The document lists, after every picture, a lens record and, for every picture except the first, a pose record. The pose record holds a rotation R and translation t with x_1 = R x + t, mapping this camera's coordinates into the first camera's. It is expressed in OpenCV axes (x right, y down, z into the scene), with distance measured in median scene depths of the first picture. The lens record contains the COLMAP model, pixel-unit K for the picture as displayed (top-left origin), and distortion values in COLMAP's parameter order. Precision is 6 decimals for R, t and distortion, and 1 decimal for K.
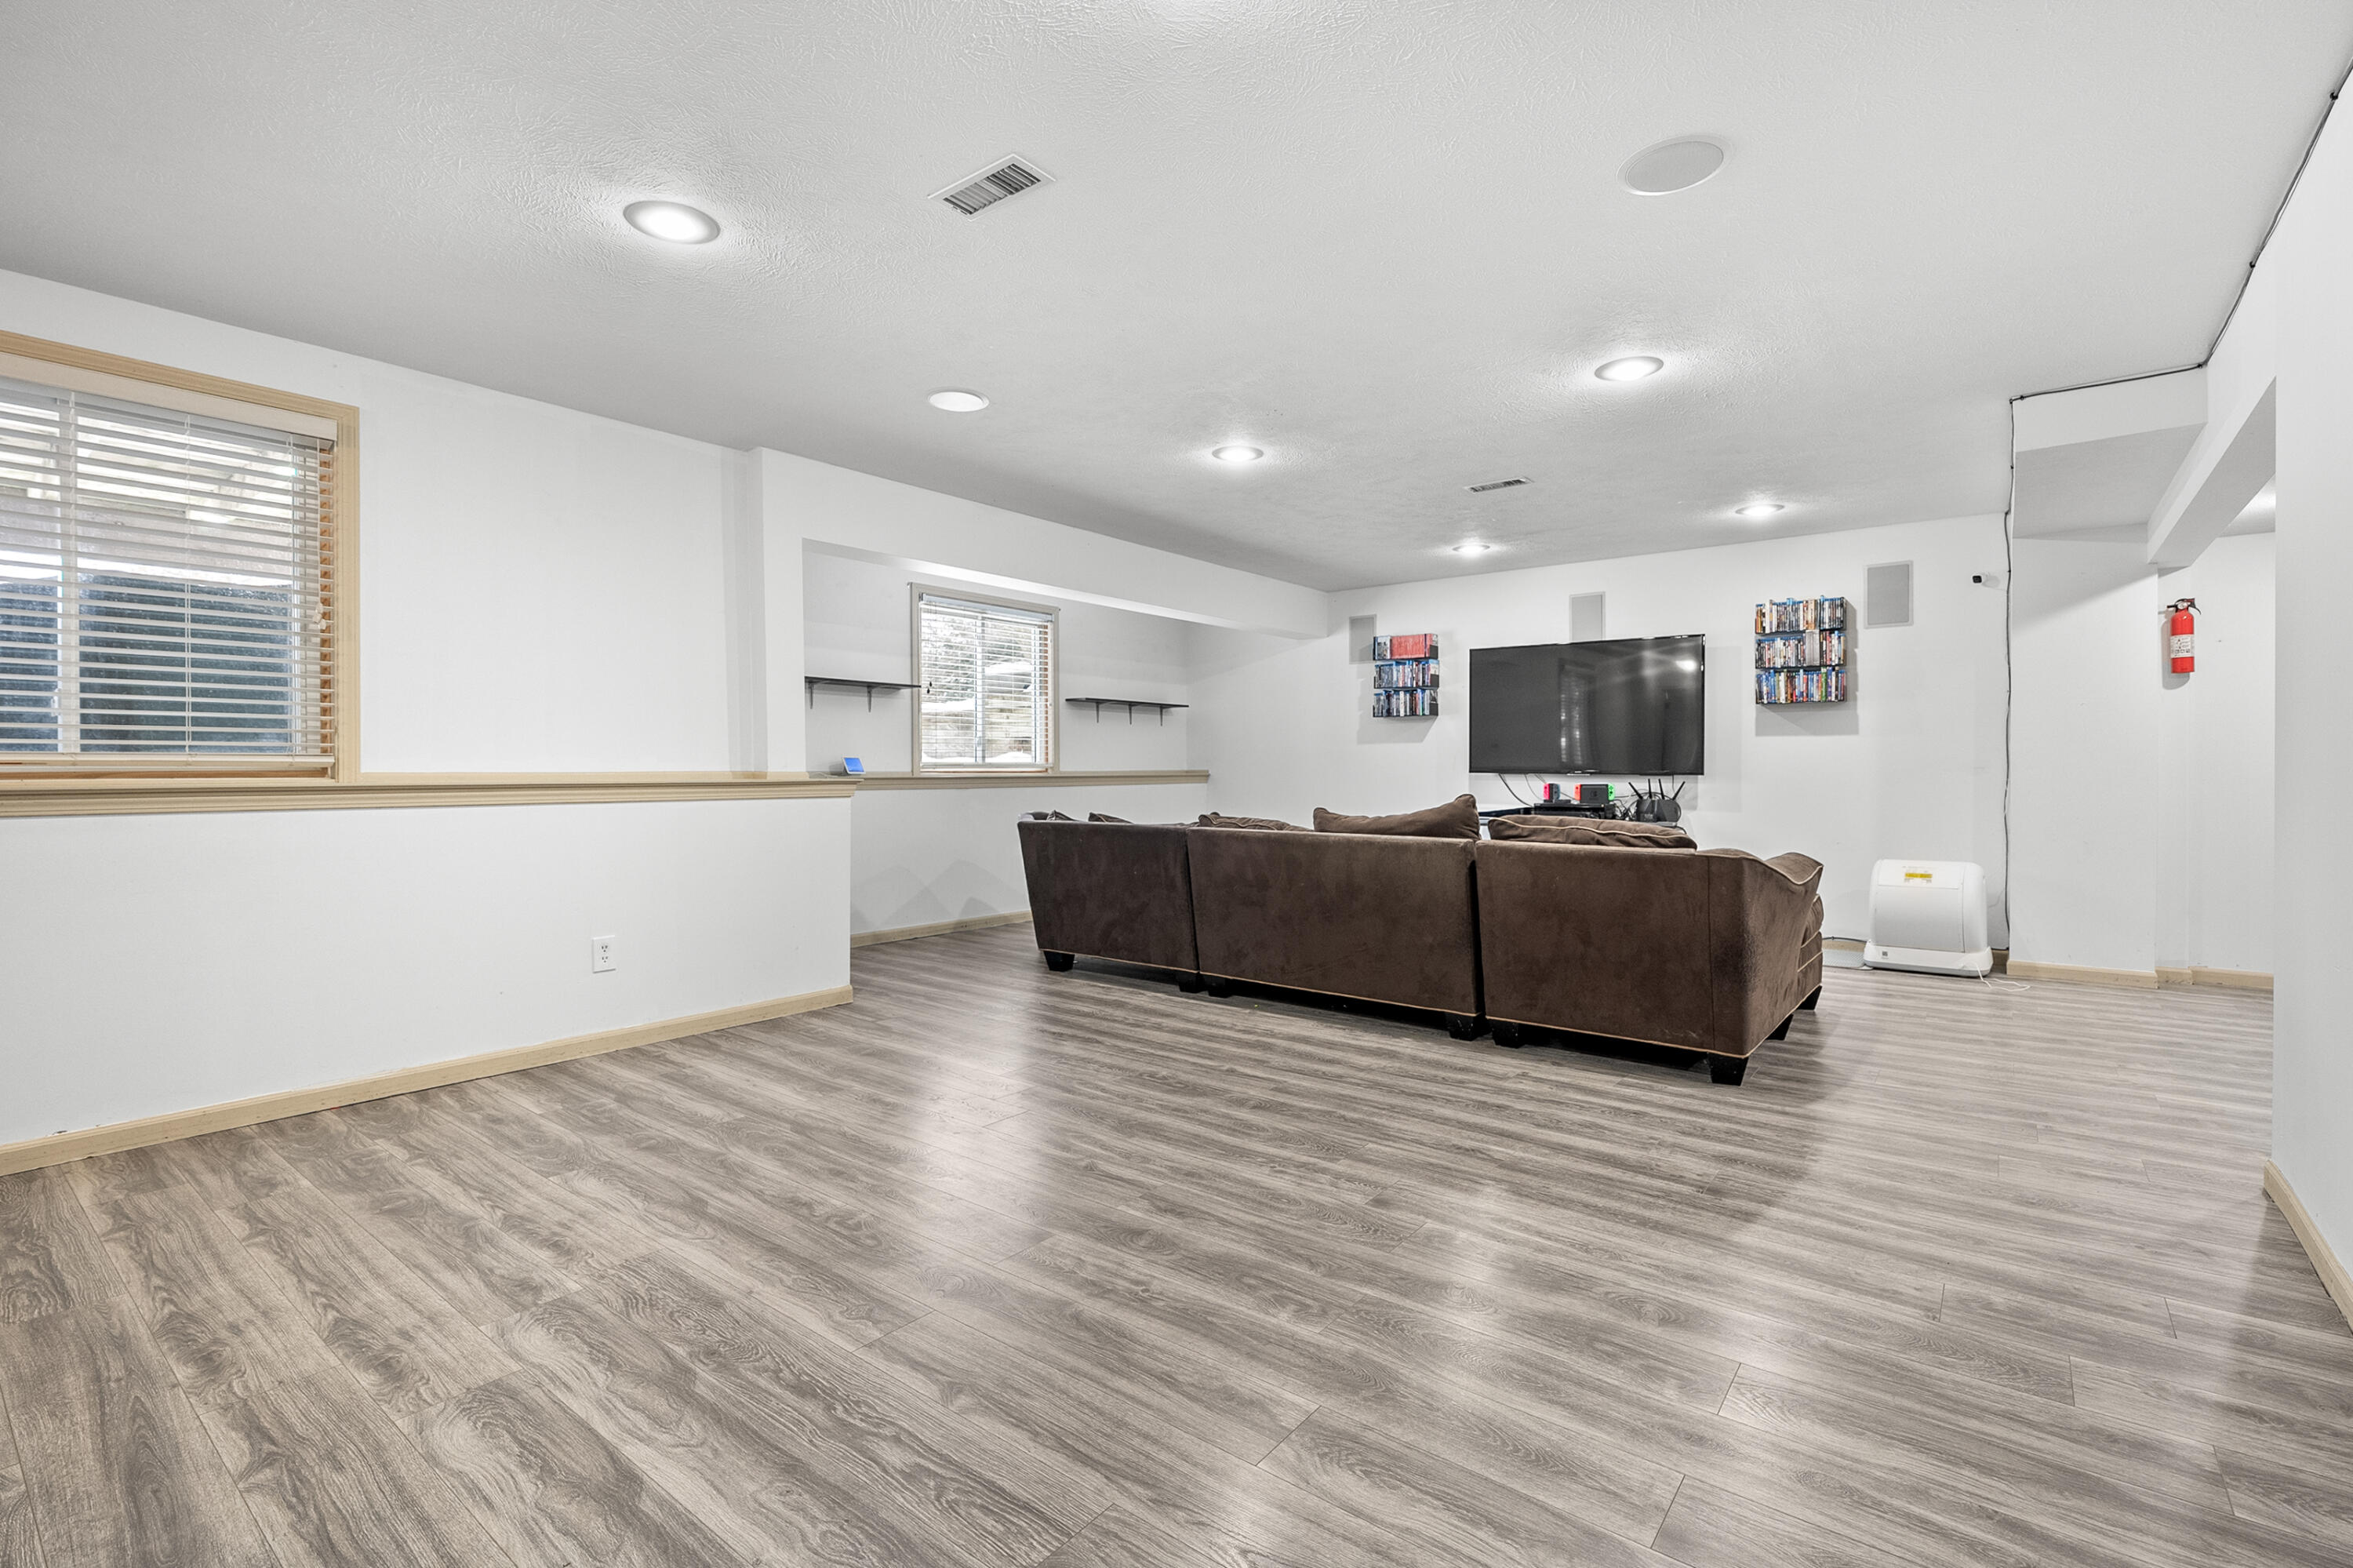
lens RADIAL K [[1065.8, 0, 1168.4], [0, 1065.8, 781.7], [0, 0, 1]] dist [-0.008790, 0.001851]
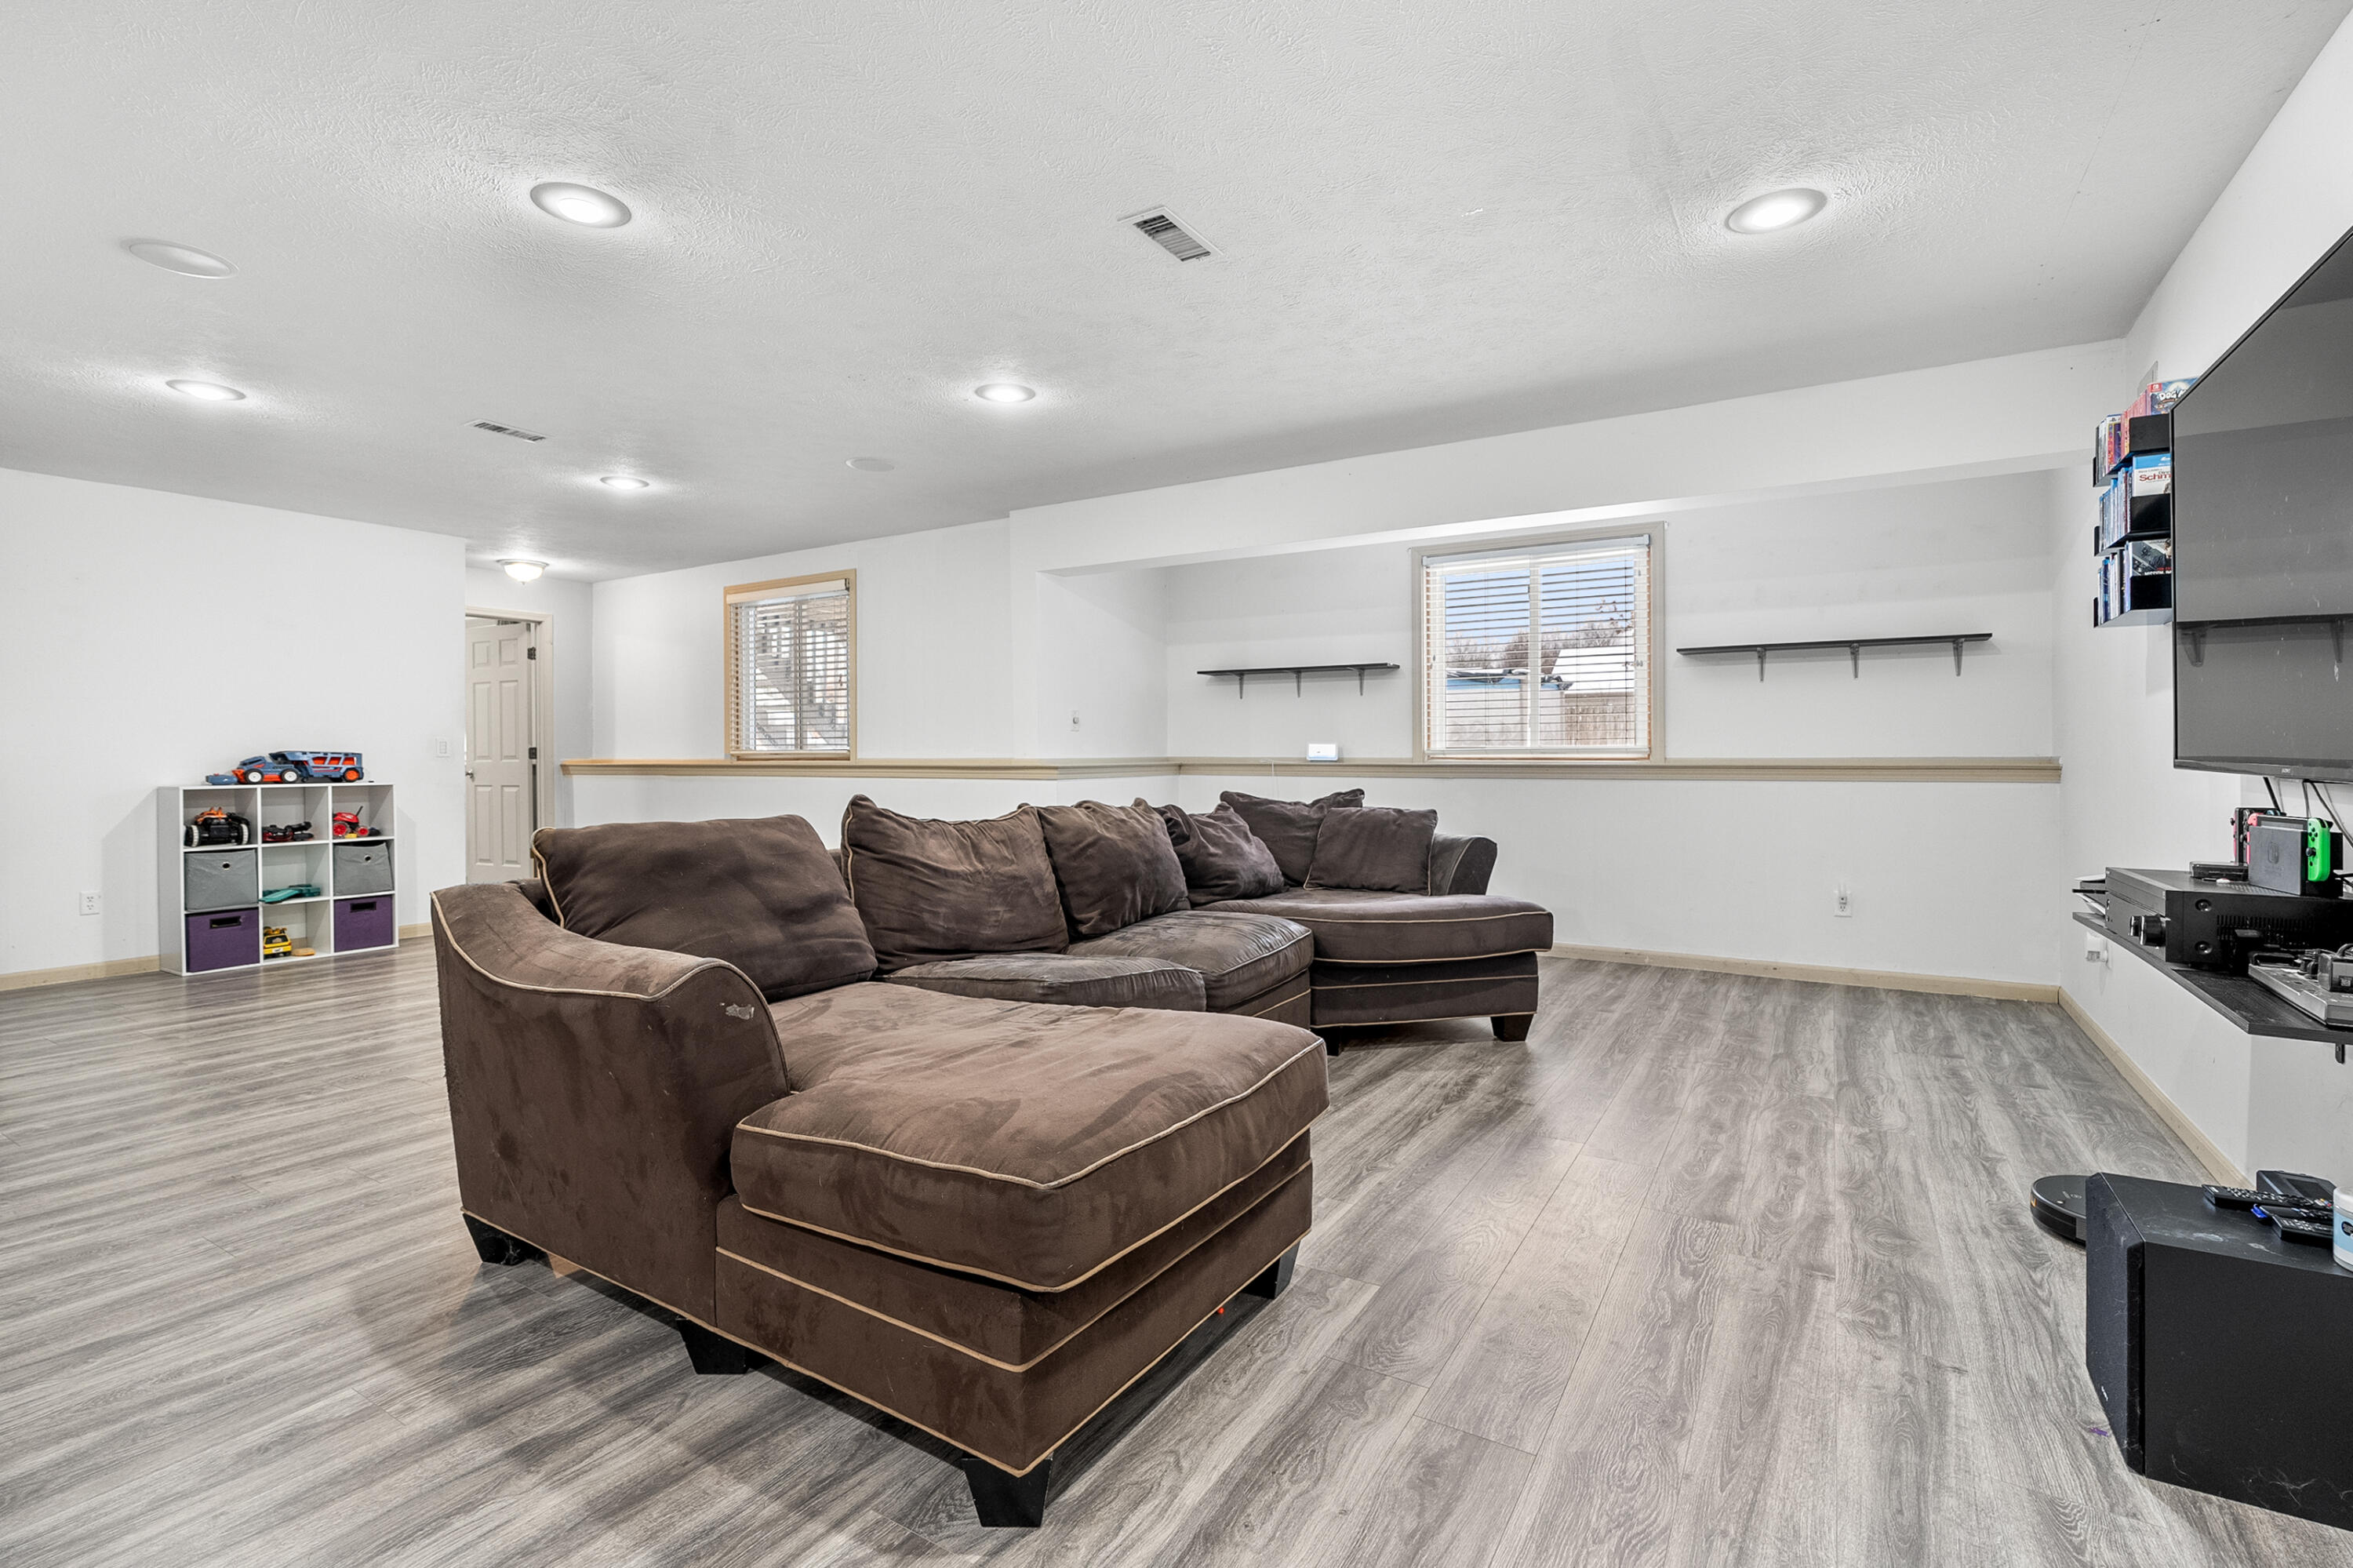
lens RADIAL K [[1065.8, 0, 1167.9], [0, 1065.8, 767.8], [0, 0, 1]] dist [-0.008790, 0.001851]
pose [[0.112754, 0.014578, -0.993516, 0.639344], [-0.009215, 0.999865, 0.013625, -0.011992], [0.993580, 0.007619, 0.112873, 0.704284]]
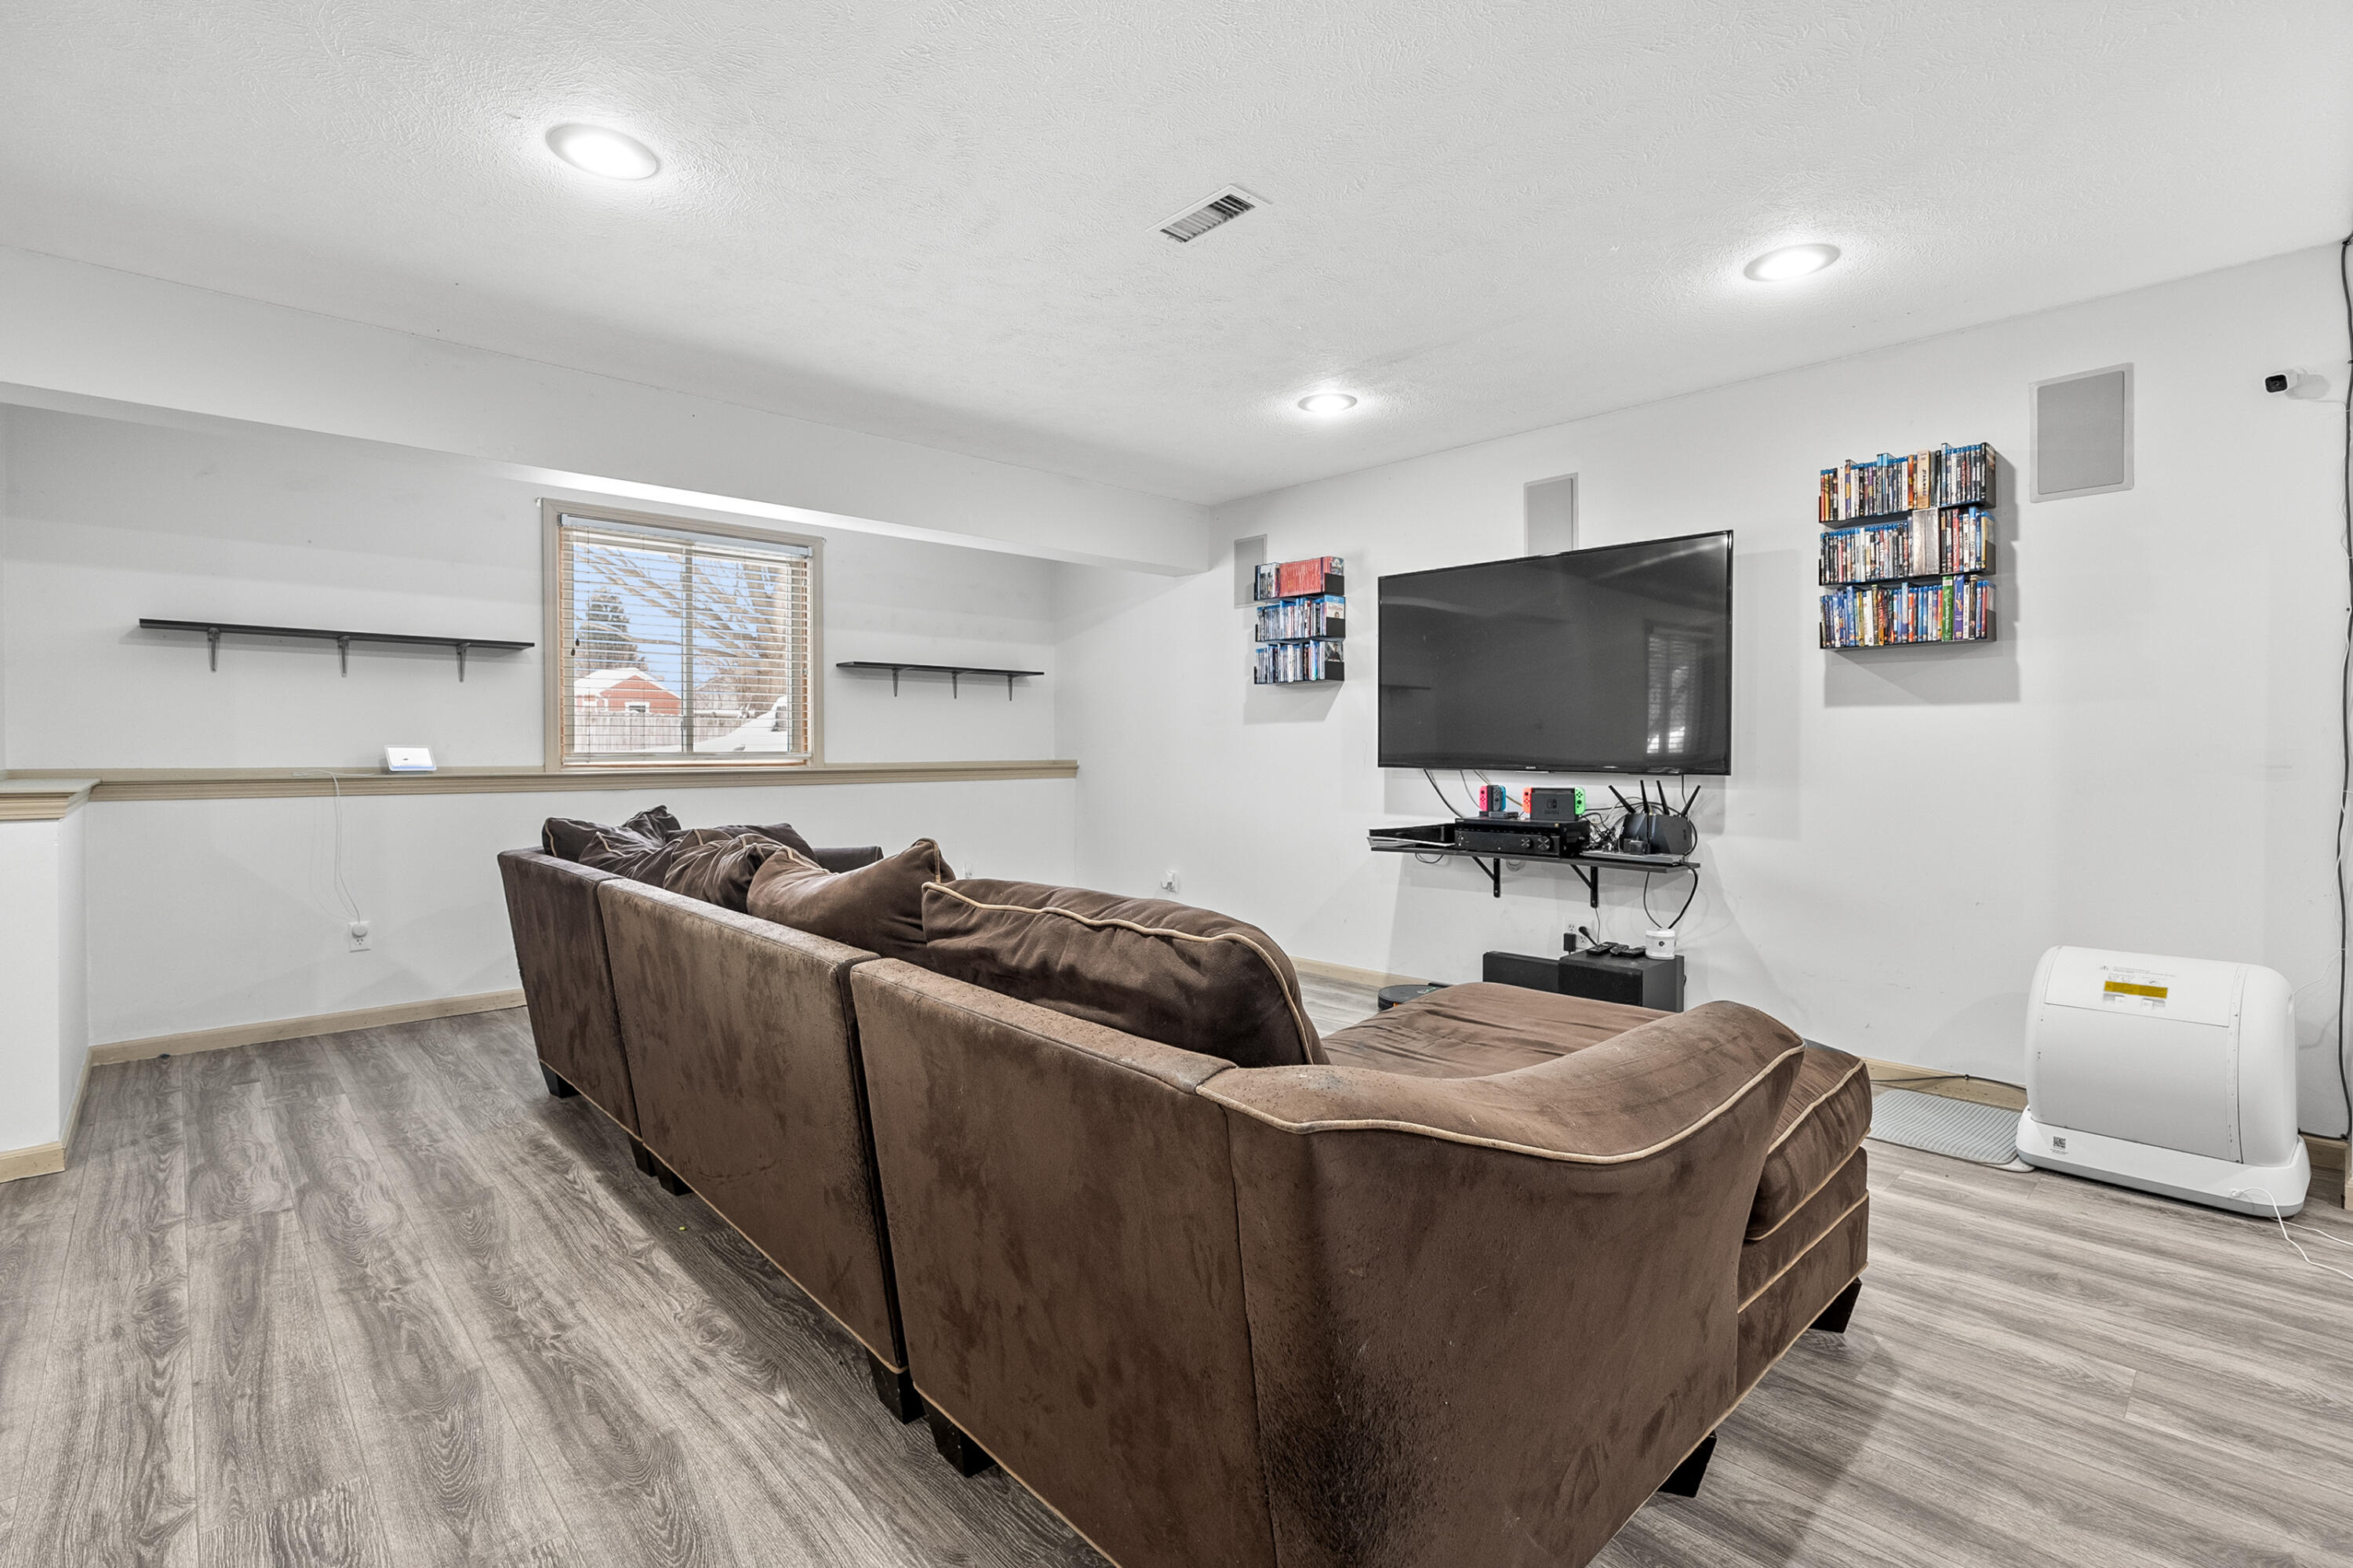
lens RADIAL K [[1065.8, 0, 1167.0], [0, 1065.8, 765.2], [0, 0, 1]] dist [-0.008790, 0.001851]
pose [[0.987944, 0.000604, -0.154808, 0.282691], [-0.000057, 0.999994, 0.003540, -0.013140], [0.154809, -0.003489, 0.987938, 0.372486]]
